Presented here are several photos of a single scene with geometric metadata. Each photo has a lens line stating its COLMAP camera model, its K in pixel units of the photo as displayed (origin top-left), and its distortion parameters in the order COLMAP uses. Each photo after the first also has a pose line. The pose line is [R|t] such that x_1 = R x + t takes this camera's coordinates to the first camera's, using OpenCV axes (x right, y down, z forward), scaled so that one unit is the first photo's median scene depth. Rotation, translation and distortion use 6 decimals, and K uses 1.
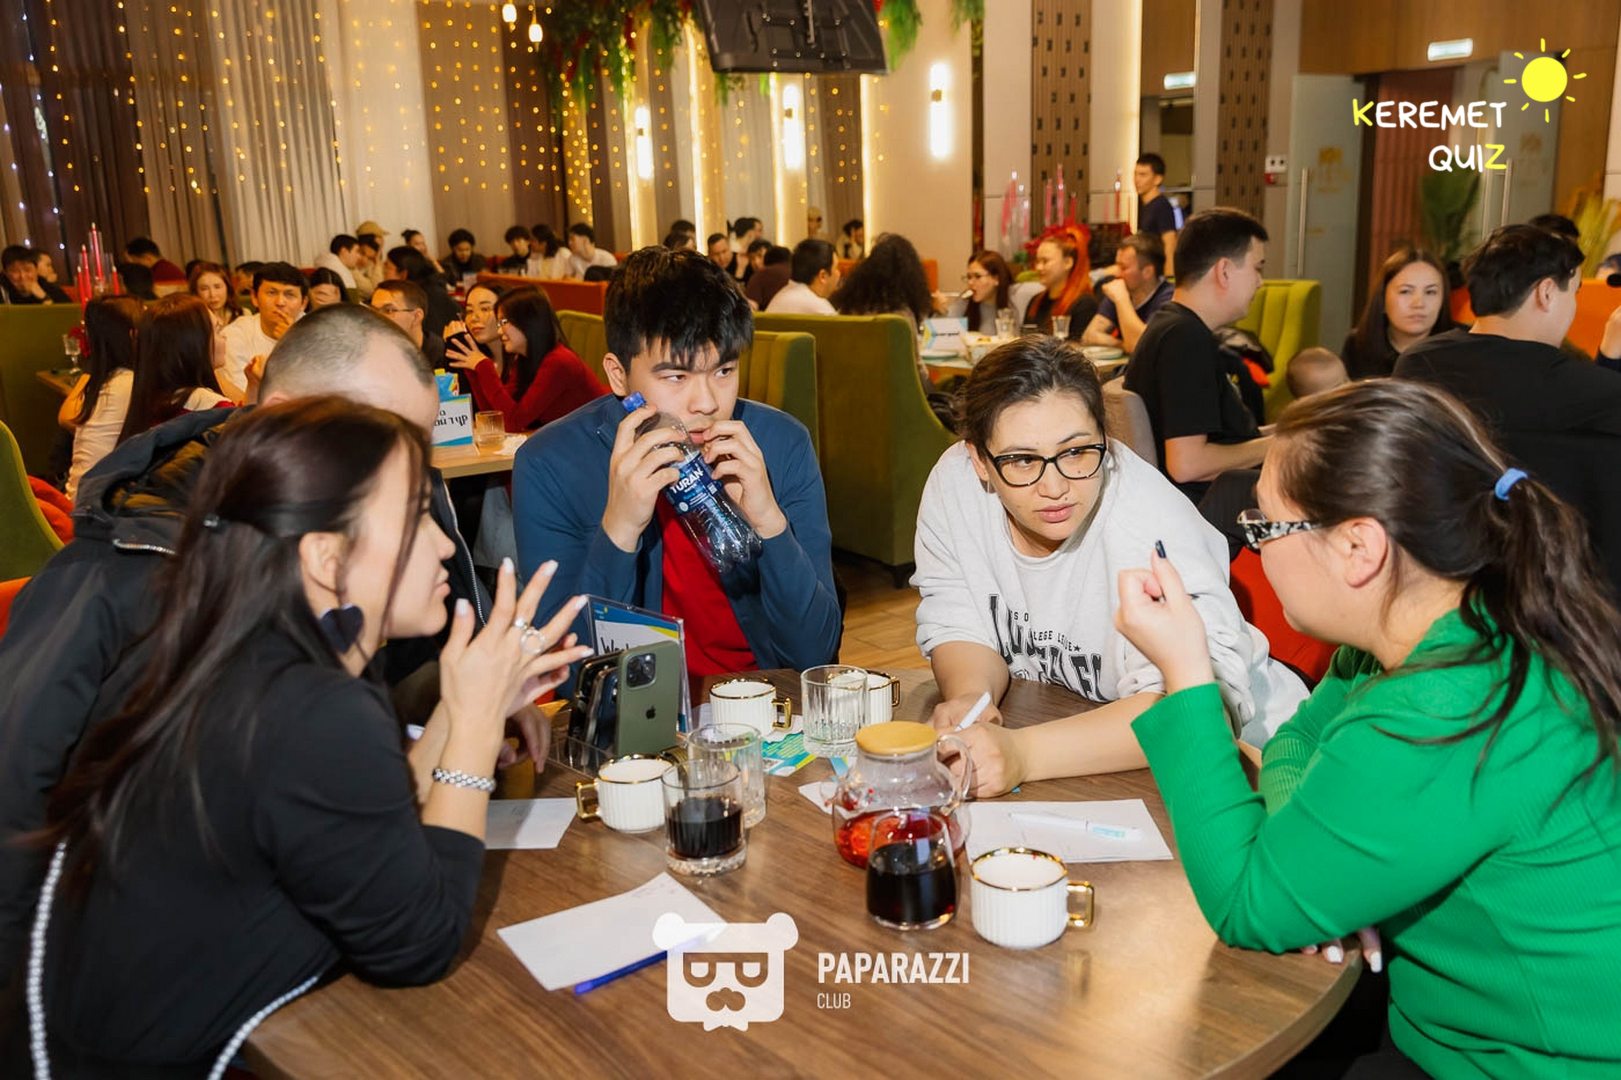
lens RADIAL K [[1412.5, 0, 813.9], [0, 1412.5, 564.8], [0, 0, 1]] dist [-0.025132, 0.021958]
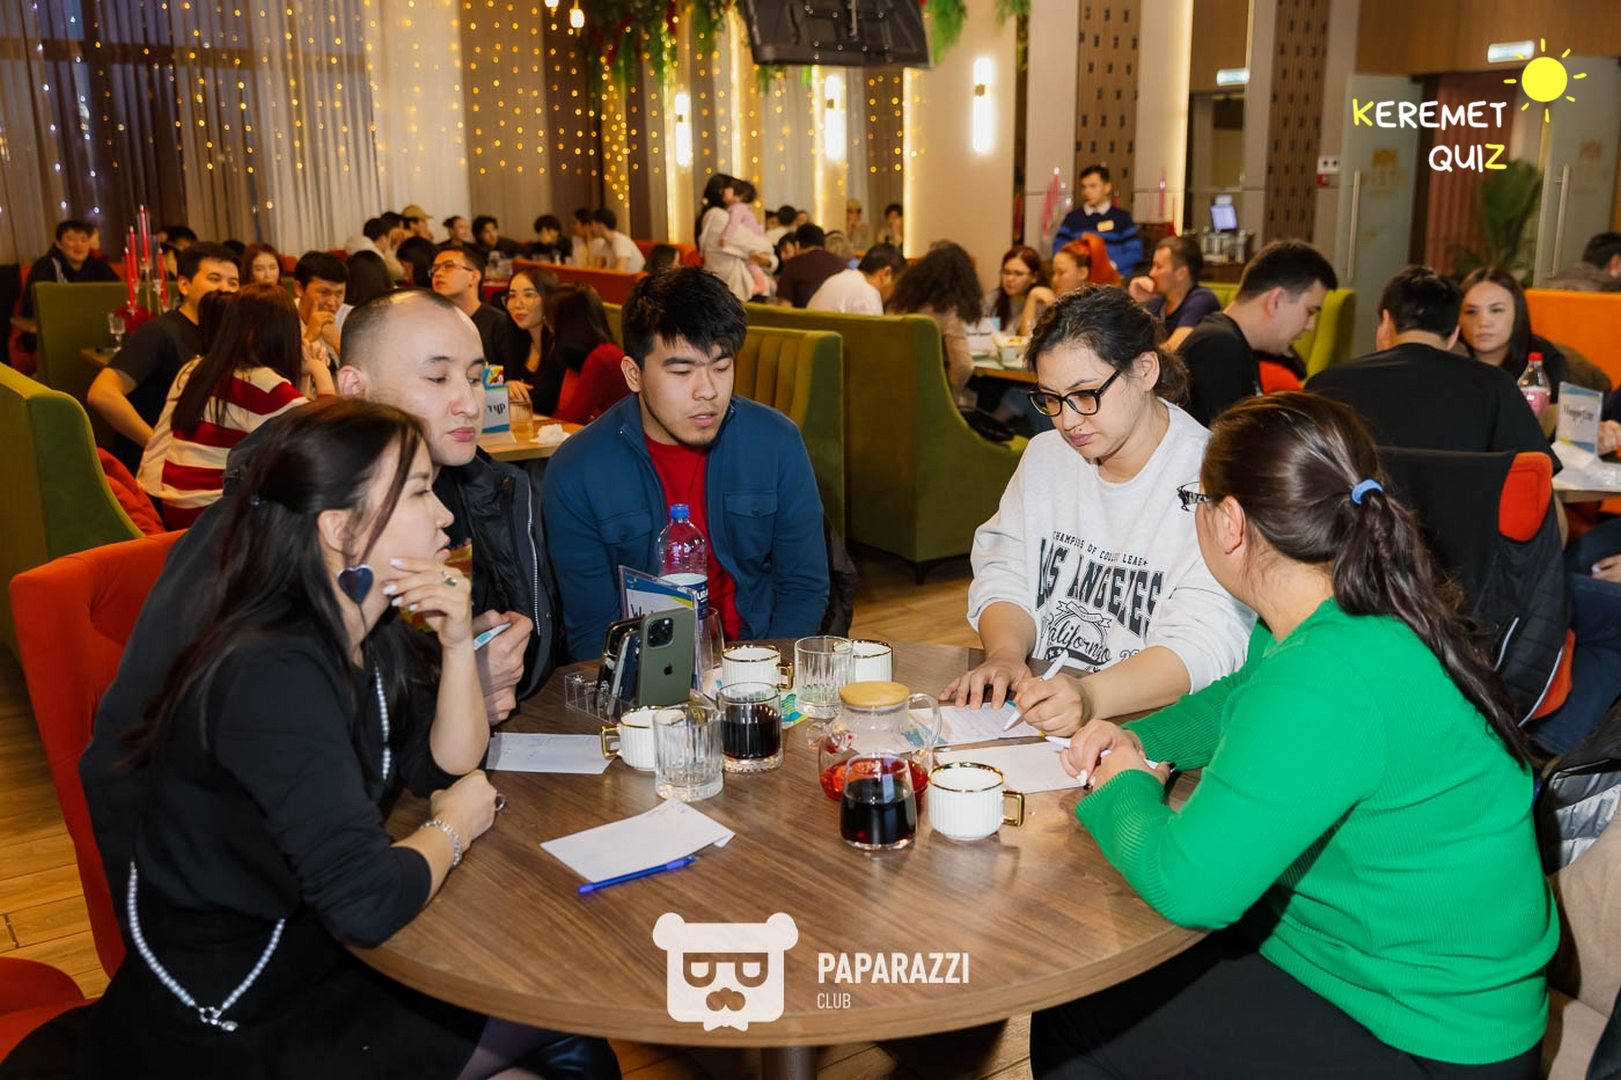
lens RADIAL K [[1475.7, 0, 801.1], [0, 1475.7, 556.5], [0, 0, 1]] dist [-0.019412, 0.011759]
pose [[0.999063, 0.028470, -0.032603, 0.004436], [-0.028659, 0.999575, -0.005349, 0.002227], [0.032437, 0.006278, 0.999454, -0.029181]]
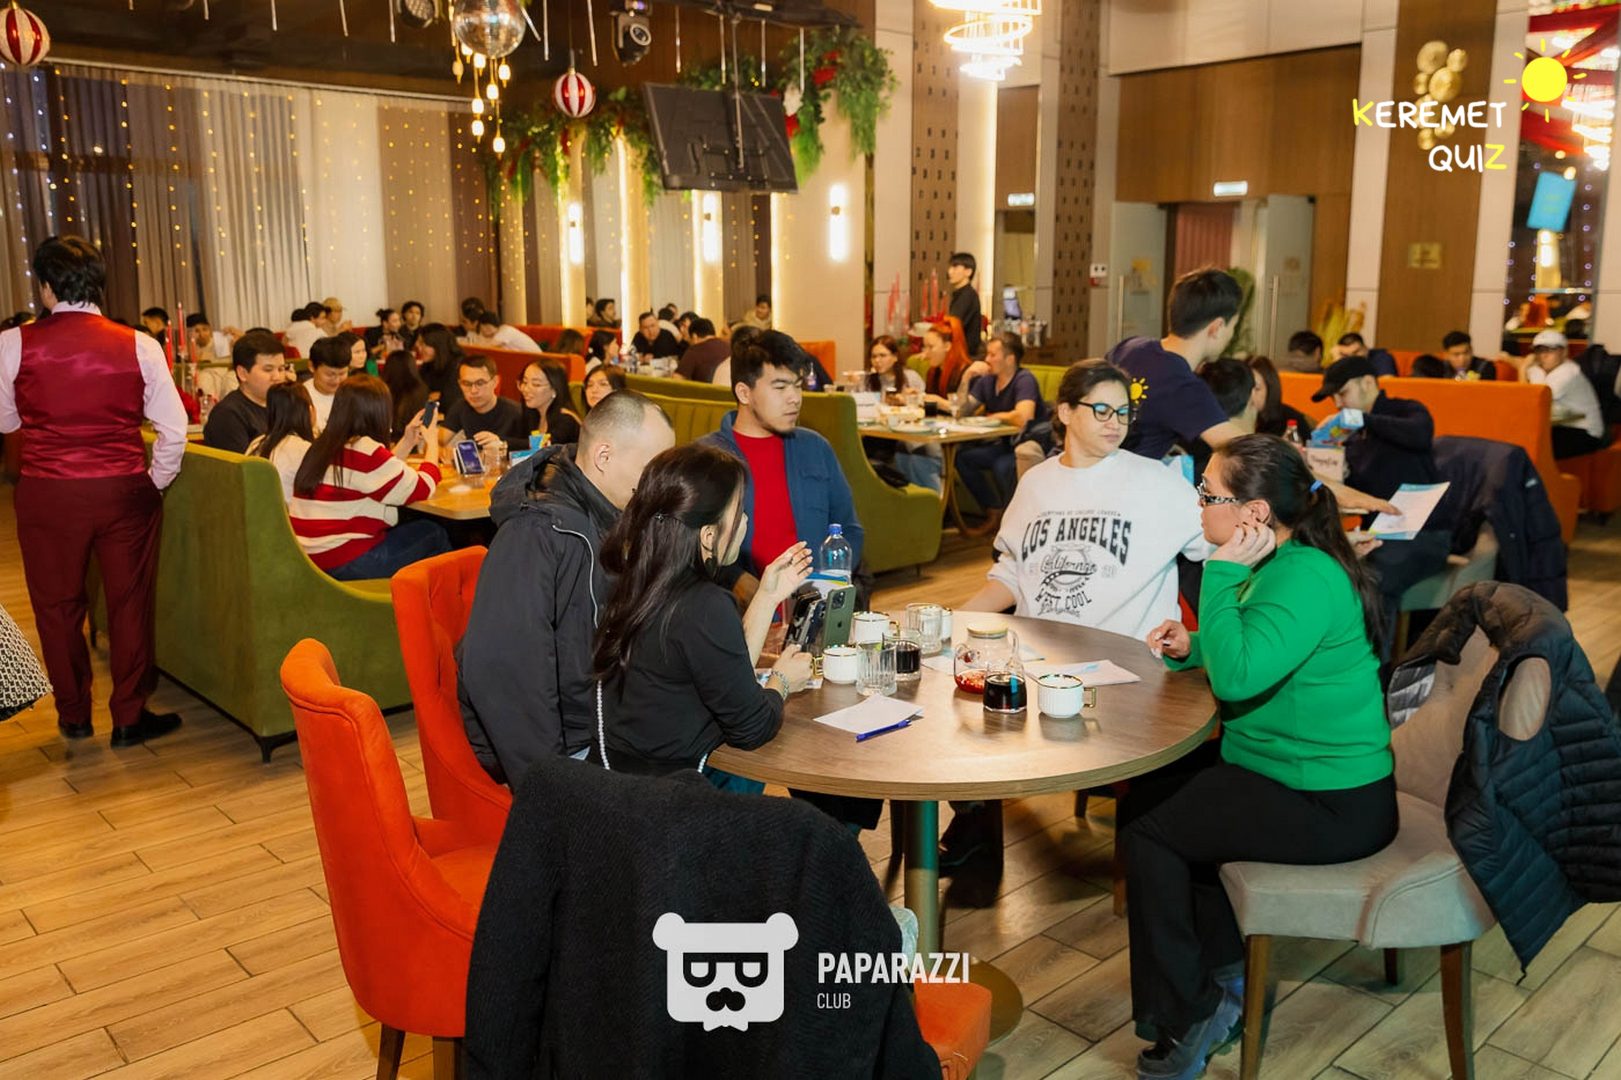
lens RADIAL K [[1299.8, 0, 819.7], [0, 1299.8, 536.8], [0, 0, 1]] dist [-0.037242, 0.005526]
pose [[0.993268, 0.007156, 0.115618, -0.050996], [-0.001196, 0.998671, -0.051533, 0.011503], [-0.115833, 0.051048, 0.991956, -0.104523]]
